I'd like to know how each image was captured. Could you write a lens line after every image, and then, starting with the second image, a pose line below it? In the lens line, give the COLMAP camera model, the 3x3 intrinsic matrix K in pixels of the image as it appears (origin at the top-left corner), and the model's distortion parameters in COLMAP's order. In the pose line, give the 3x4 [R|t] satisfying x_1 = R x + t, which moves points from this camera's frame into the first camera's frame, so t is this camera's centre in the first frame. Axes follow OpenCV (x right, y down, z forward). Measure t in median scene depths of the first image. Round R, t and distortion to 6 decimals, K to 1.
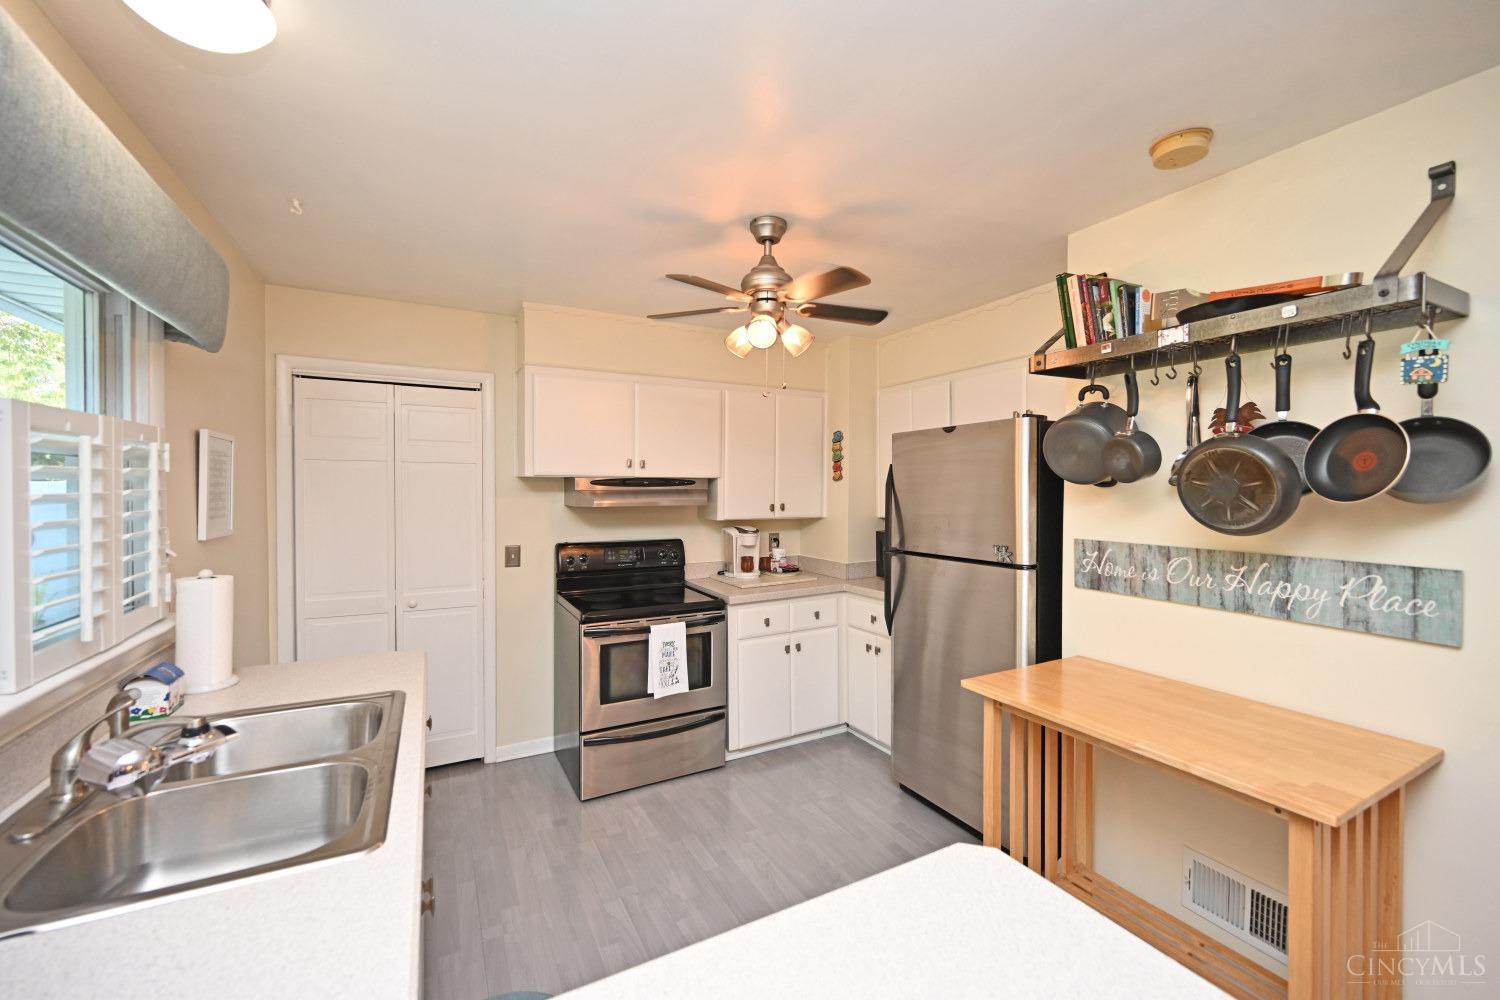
lens RADIAL K [[597.3, 0, 752.1], [0, 597.3, 501.8], [0, 0, 1]] dist [-0.000707, -0.000138]
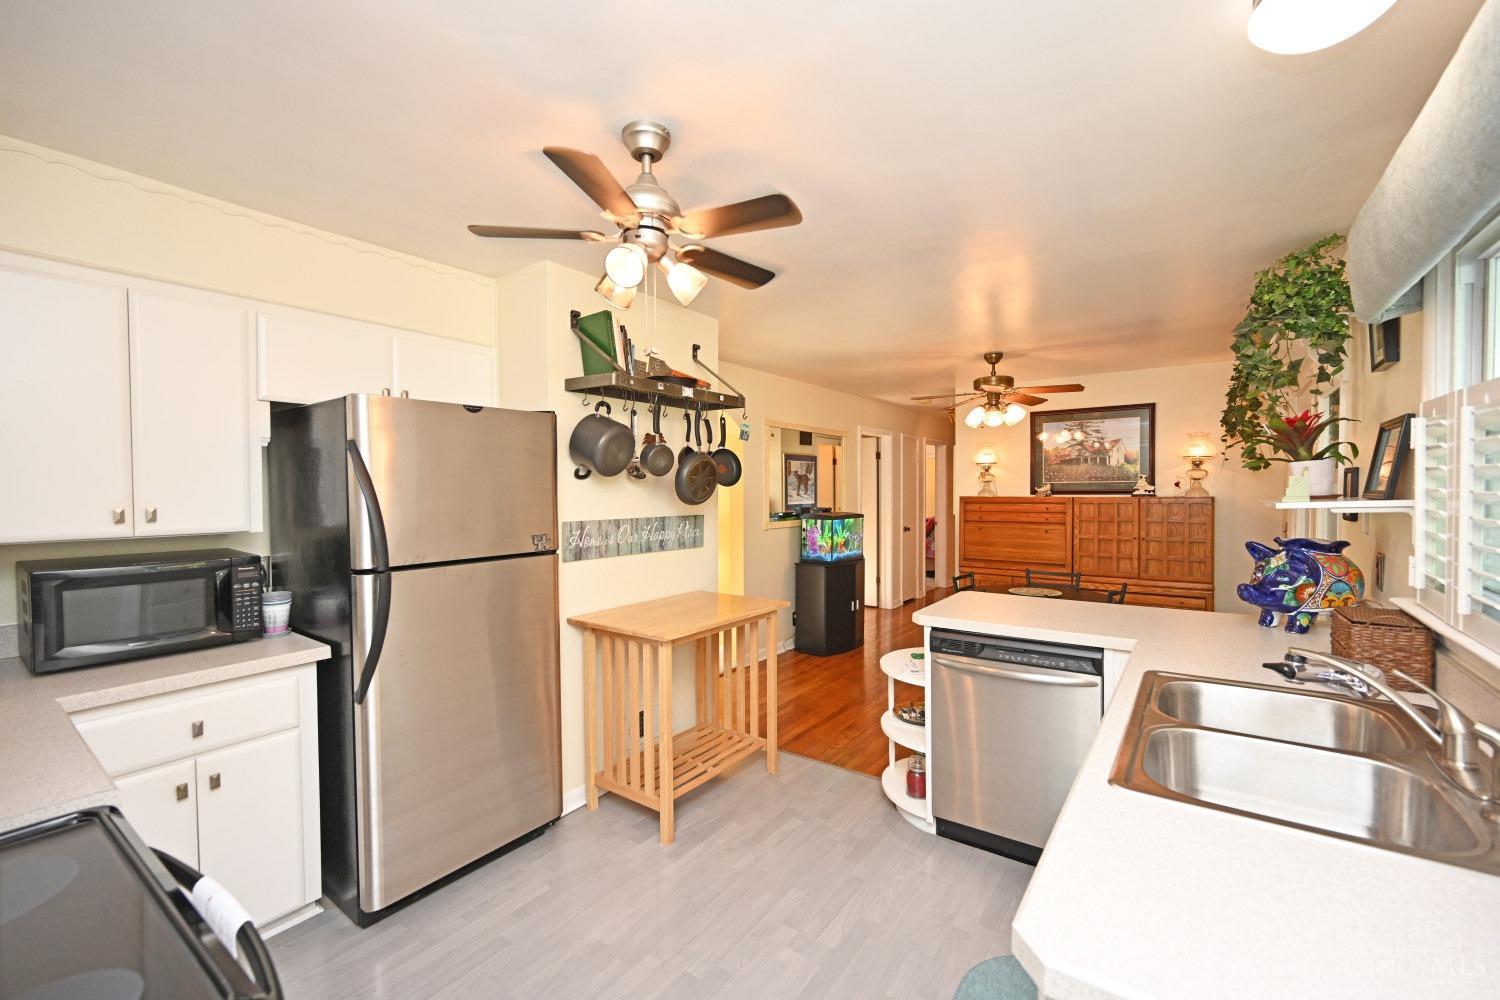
lens RADIAL K [[623.7, 0, 753.2], [0, 623.7, 504.9], [0, 0, 1]] dist [0.001268, 0.000129]
pose [[-0.440126, -0.014149, 0.897824, -0.829184], [0.030887, 0.999046, 0.030886, 0.000806], [-0.897404, 0.041325, -0.439269, 1.337103]]
